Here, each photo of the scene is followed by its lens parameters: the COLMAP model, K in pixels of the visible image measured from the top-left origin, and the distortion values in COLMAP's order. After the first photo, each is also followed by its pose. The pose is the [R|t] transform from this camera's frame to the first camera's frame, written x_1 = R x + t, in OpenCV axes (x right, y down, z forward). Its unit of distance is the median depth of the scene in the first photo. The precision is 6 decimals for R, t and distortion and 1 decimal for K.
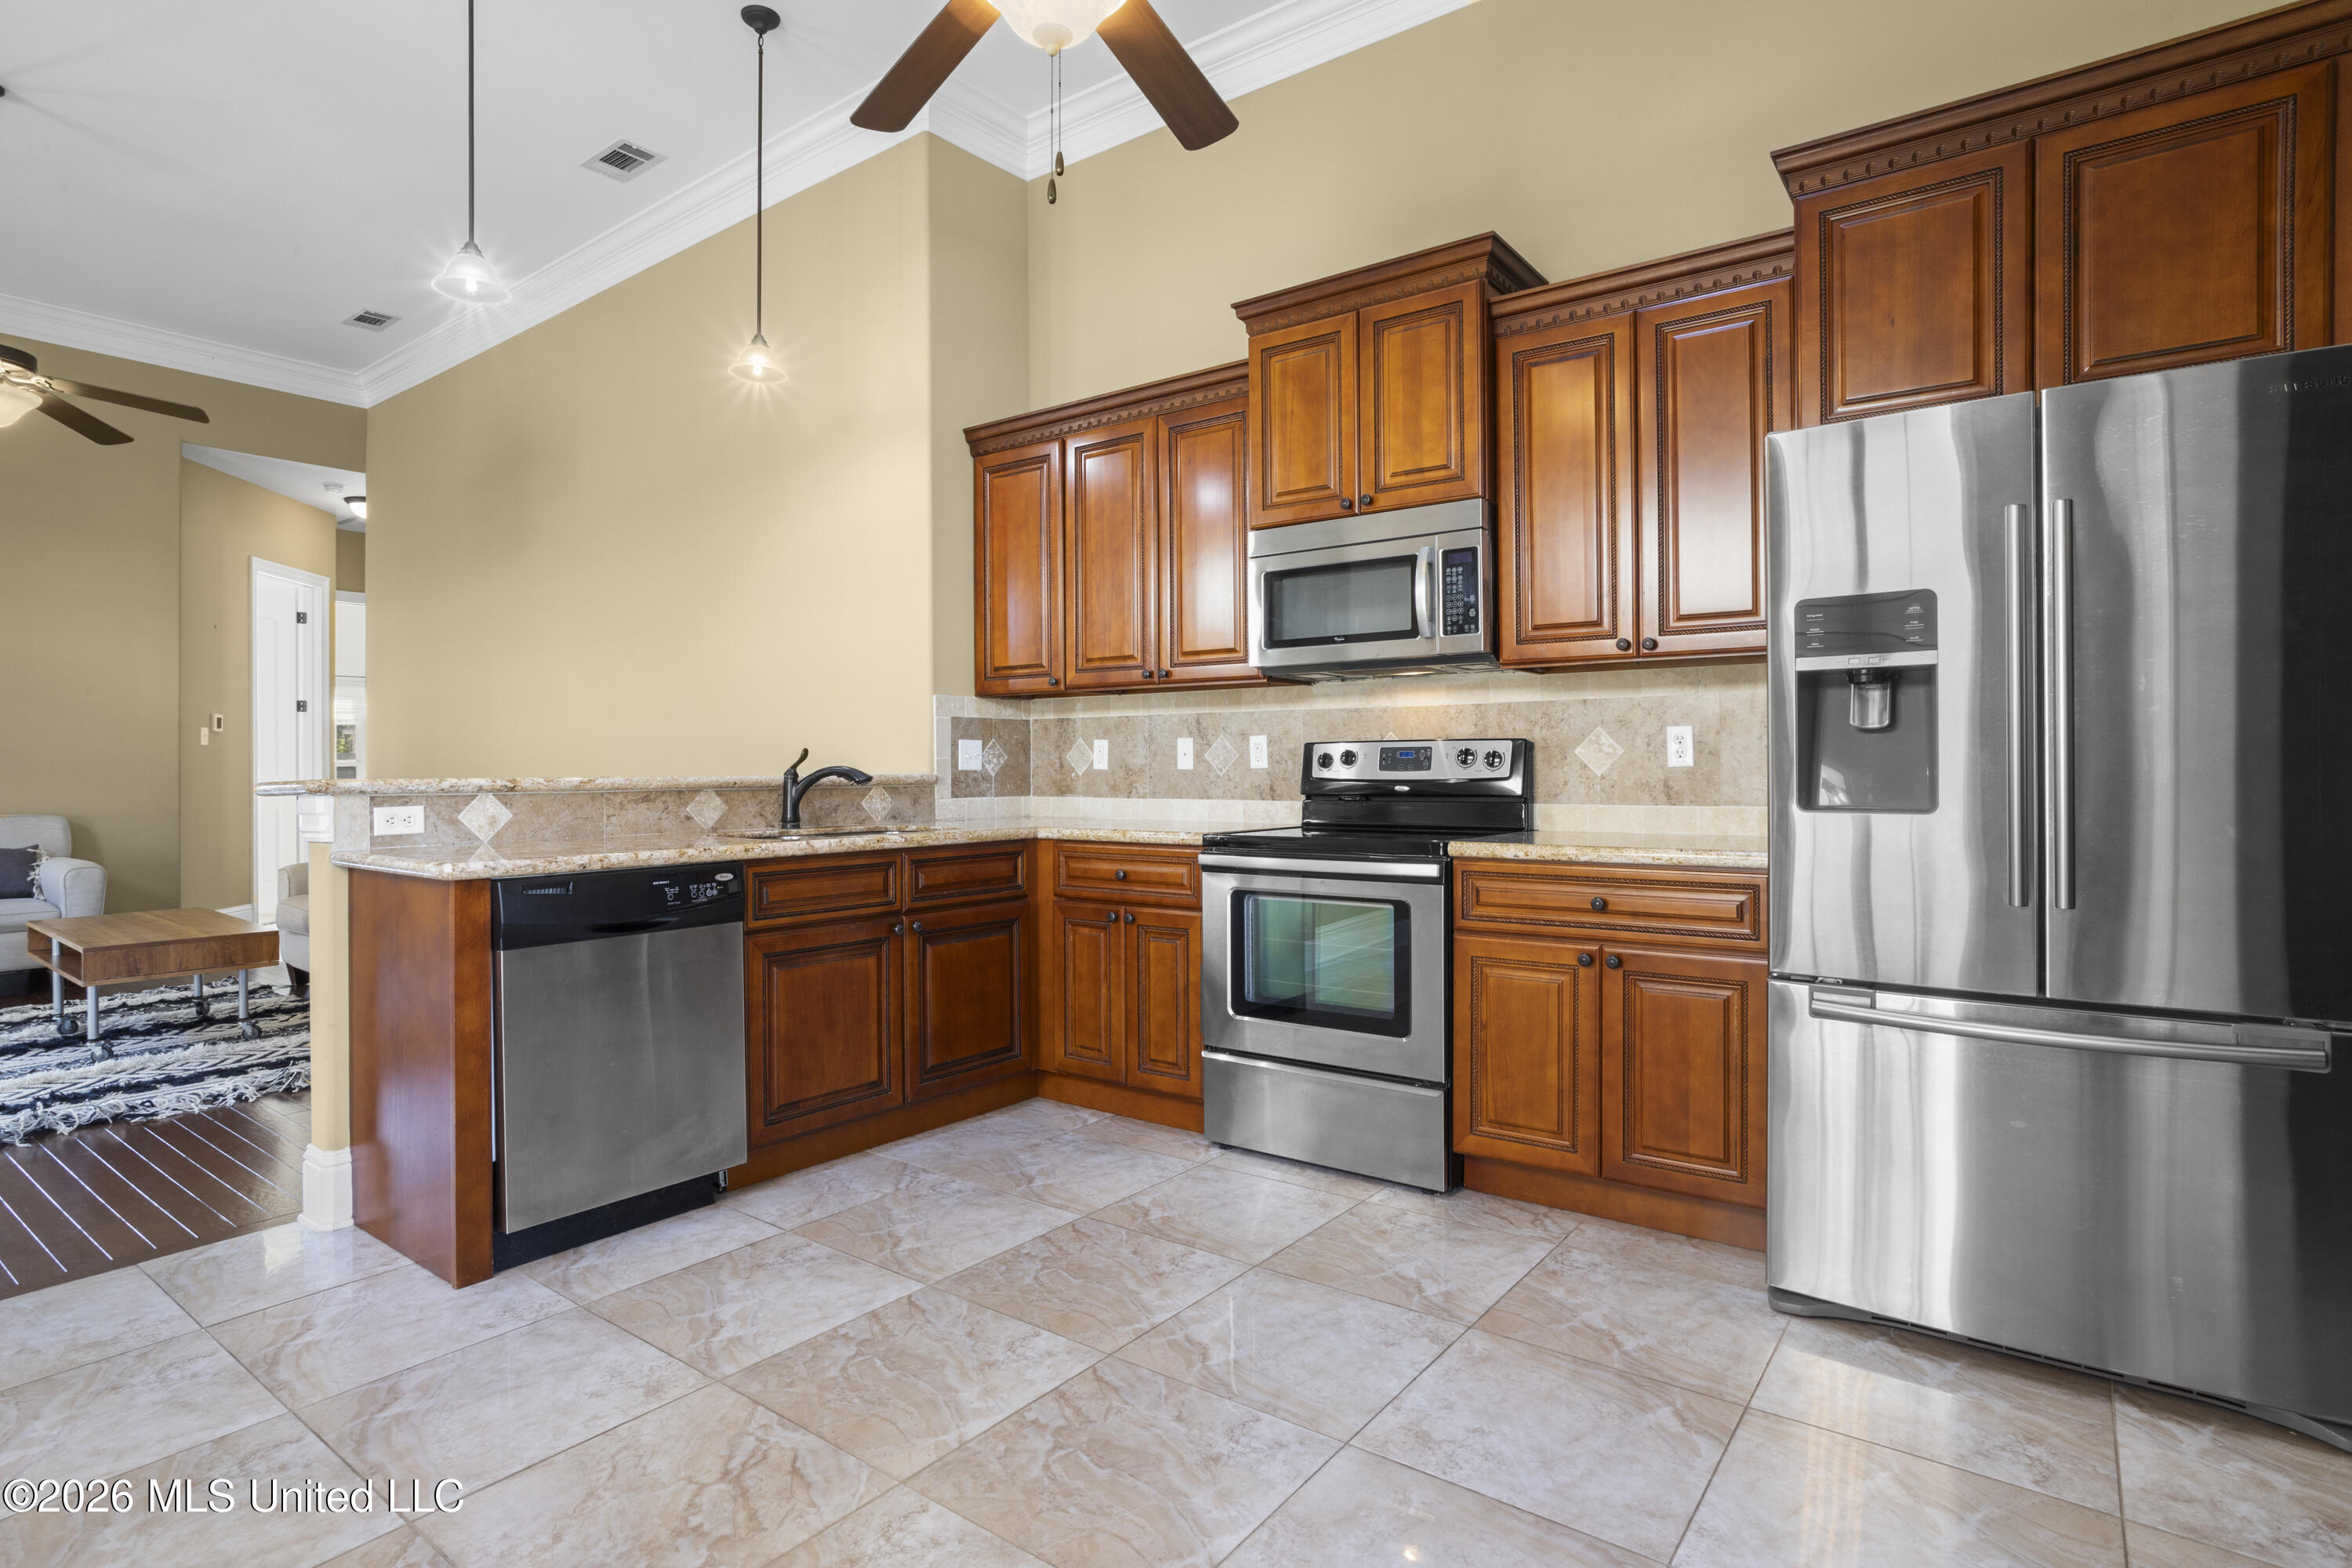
lens RADIAL K [[1199.9, 0, 1171.5], [0, 1199.9, 768.4], [0, 0, 1]] dist [-0.044801, 0.024504]
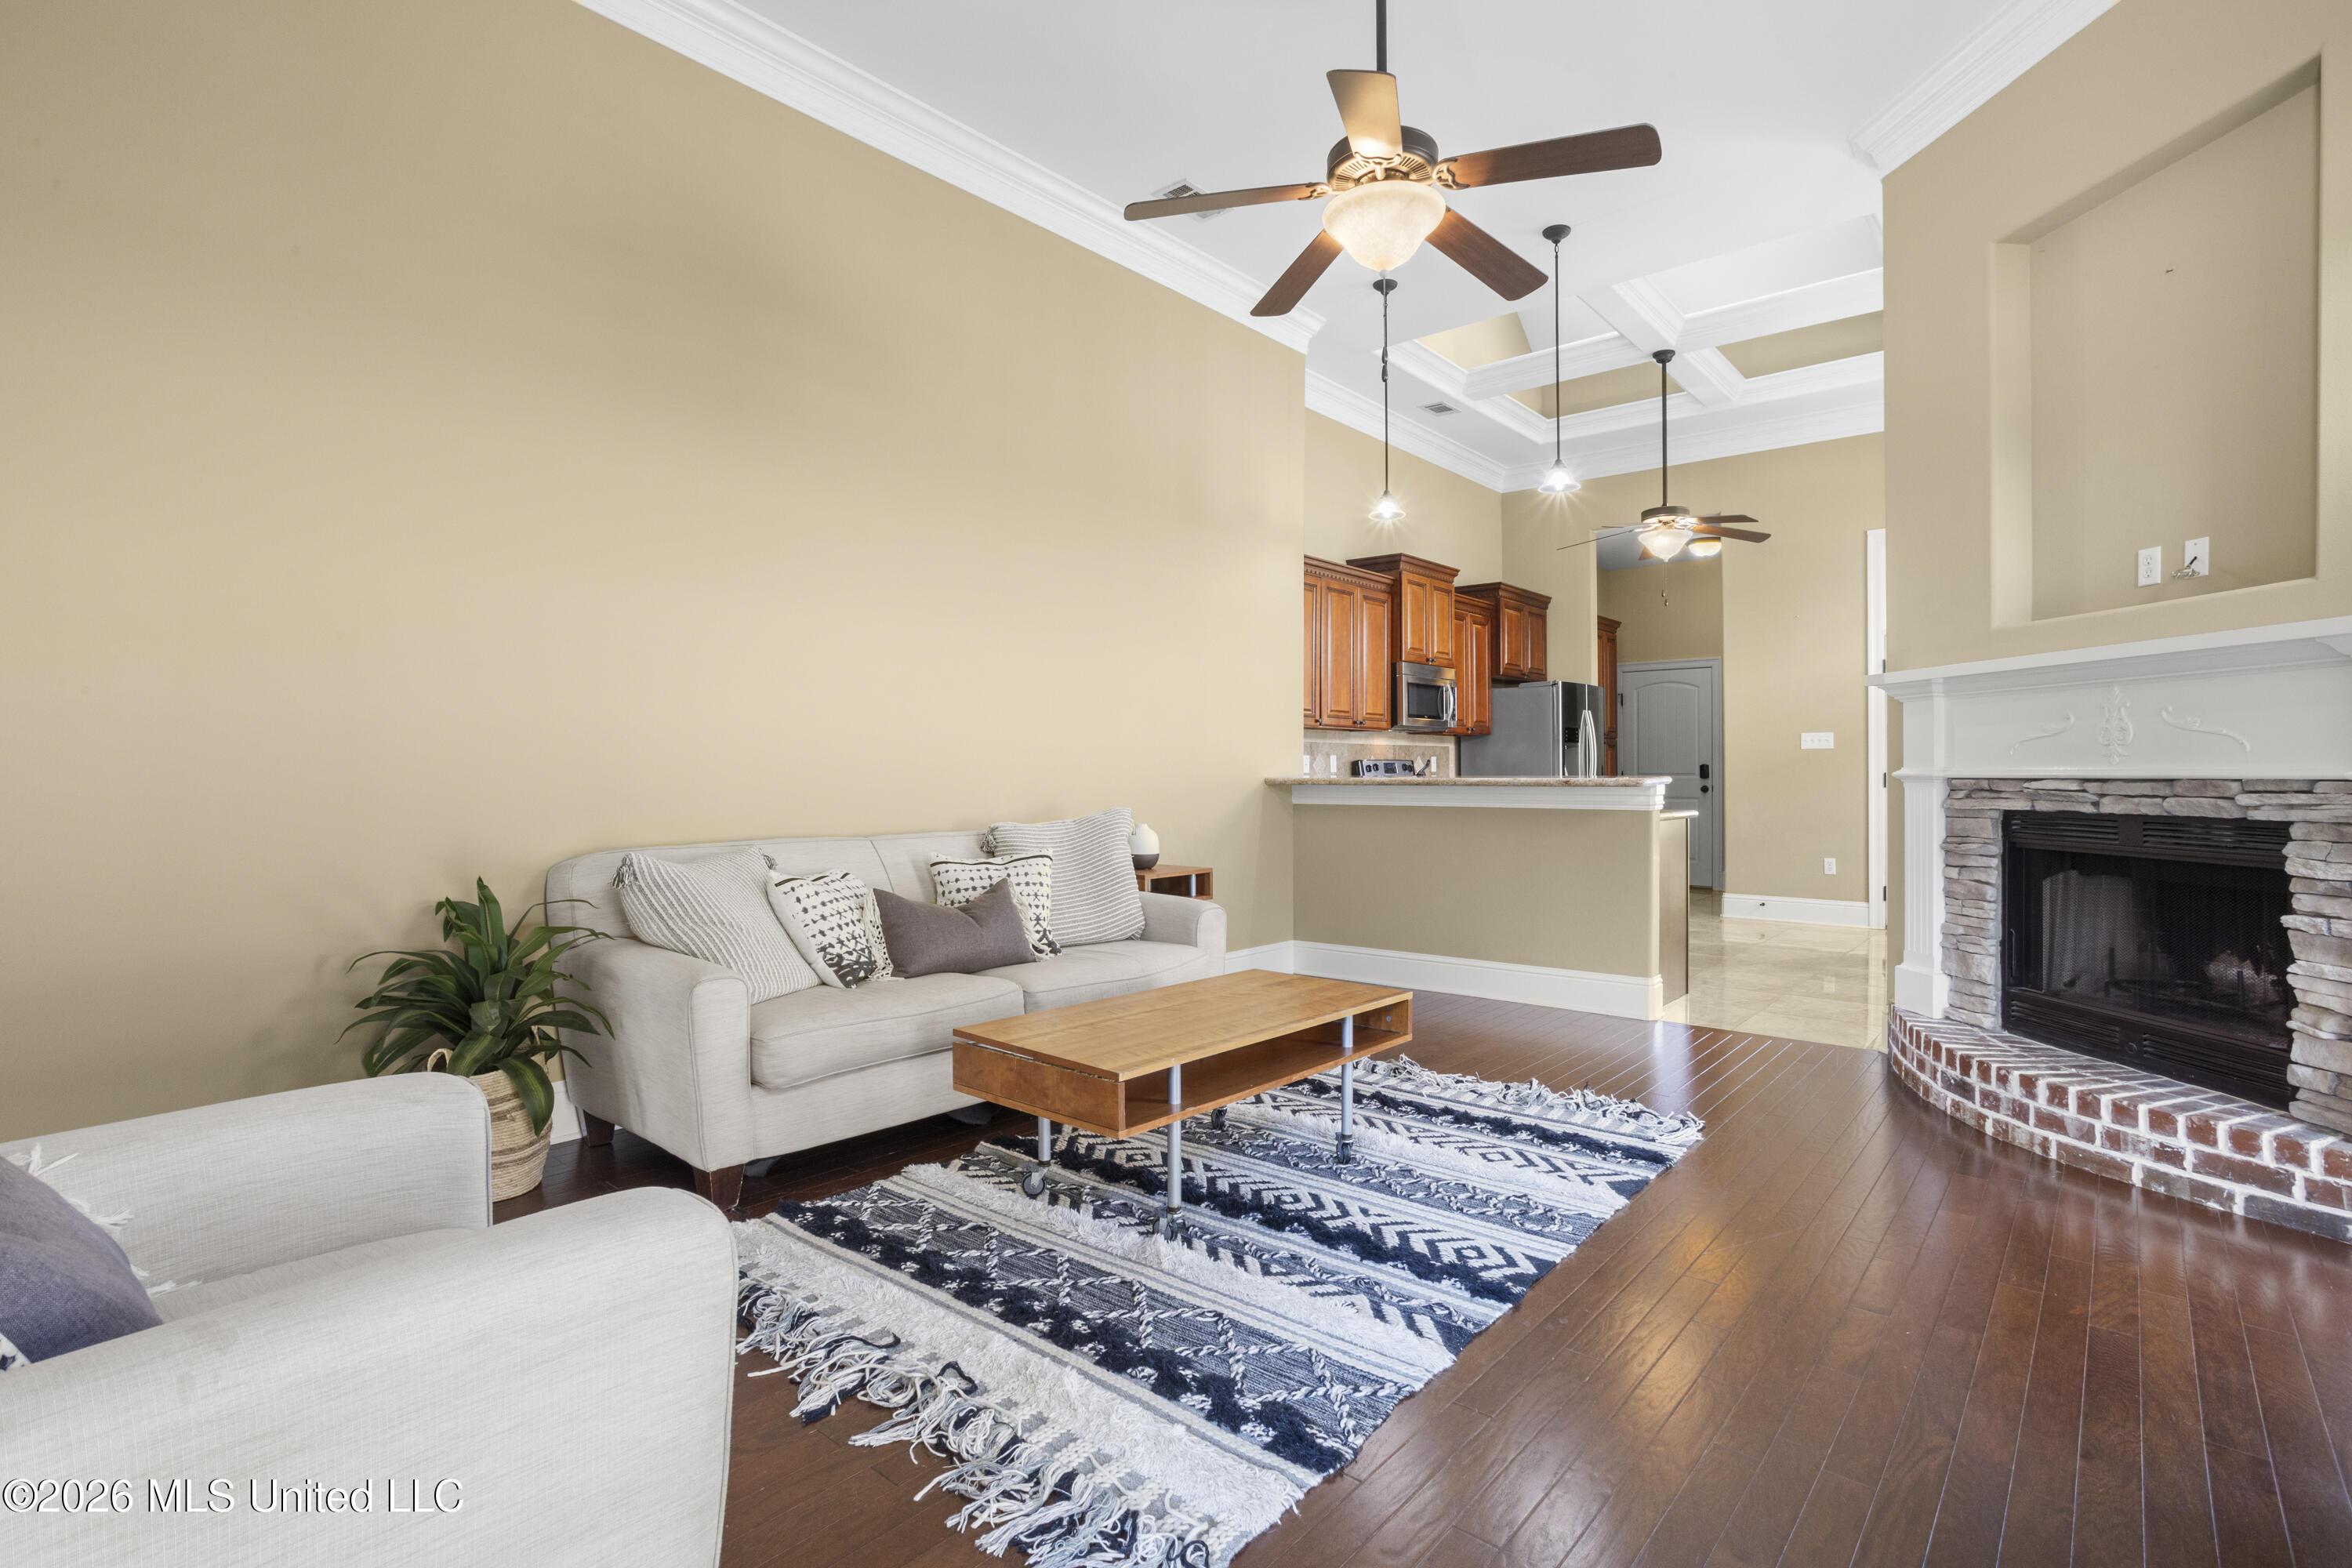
lens RADIAL K [[1122.6, 0, 1171.1], [0, 1122.6, 768.9], [0, 0, 1]] dist [-0.043324, 0.025196]
pose [[0.065360, 0.004873, 0.997850, -2.280416], [0.002396, 0.999984, -0.005040, 0.004433], [-0.997859, 0.002720, 0.065348, 1.489323]]
